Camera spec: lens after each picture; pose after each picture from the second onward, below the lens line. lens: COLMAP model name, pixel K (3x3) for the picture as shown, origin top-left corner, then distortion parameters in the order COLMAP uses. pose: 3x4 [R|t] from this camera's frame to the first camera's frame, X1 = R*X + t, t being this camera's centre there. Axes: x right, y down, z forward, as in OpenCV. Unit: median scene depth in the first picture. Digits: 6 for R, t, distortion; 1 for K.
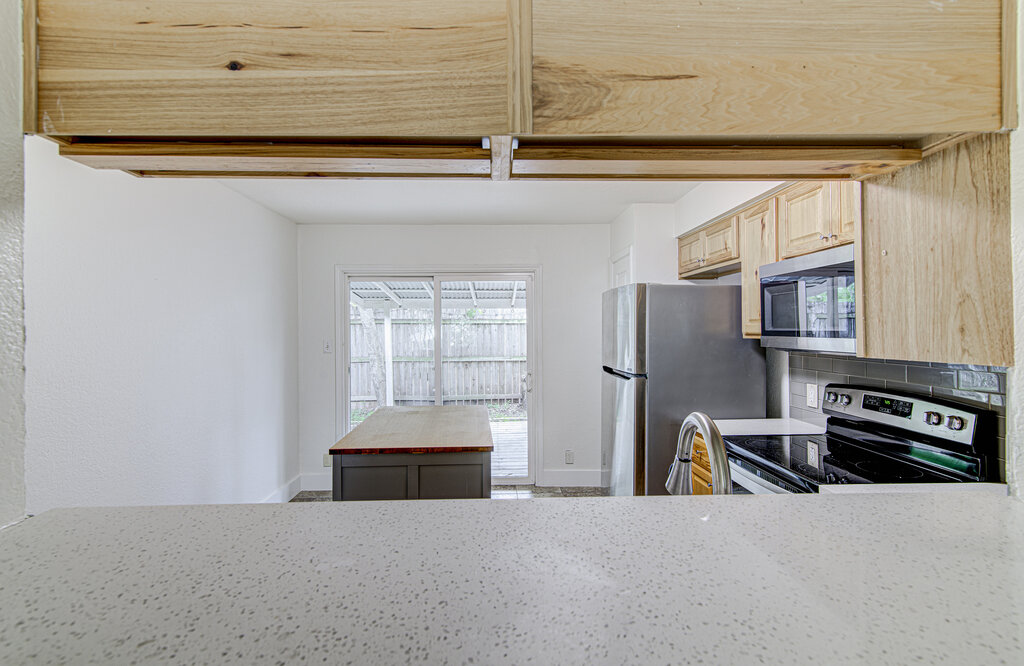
lens RADIAL K [[487.6, 0, 512.0], [0, 487.6, 333.0], [0, 0, 1]] dist [-0.000745, -0.000453]
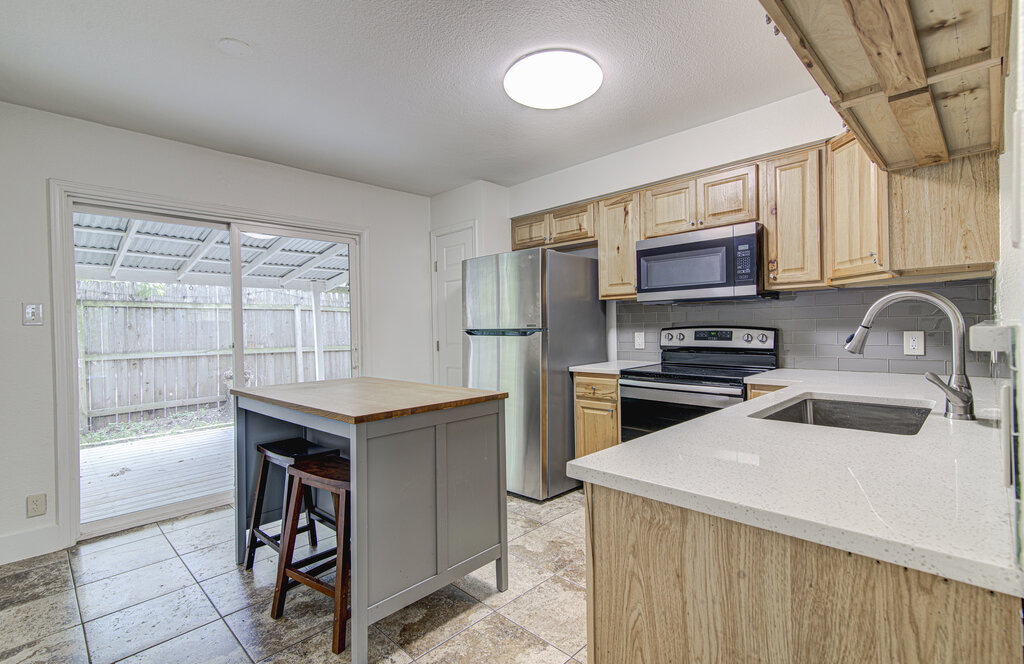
lens RADIAL K [[468.0, 0, 531.6], [0, 468.0, 330.5], [0, 0, 1]] dist [0.019985, 0.000238]
pose [[0.715396, -0.015296, 0.698552, -0.668534], [0.020675, 0.999786, 0.000718, 0.112773], [-0.698413, 0.013929, 0.715559, 0.308629]]
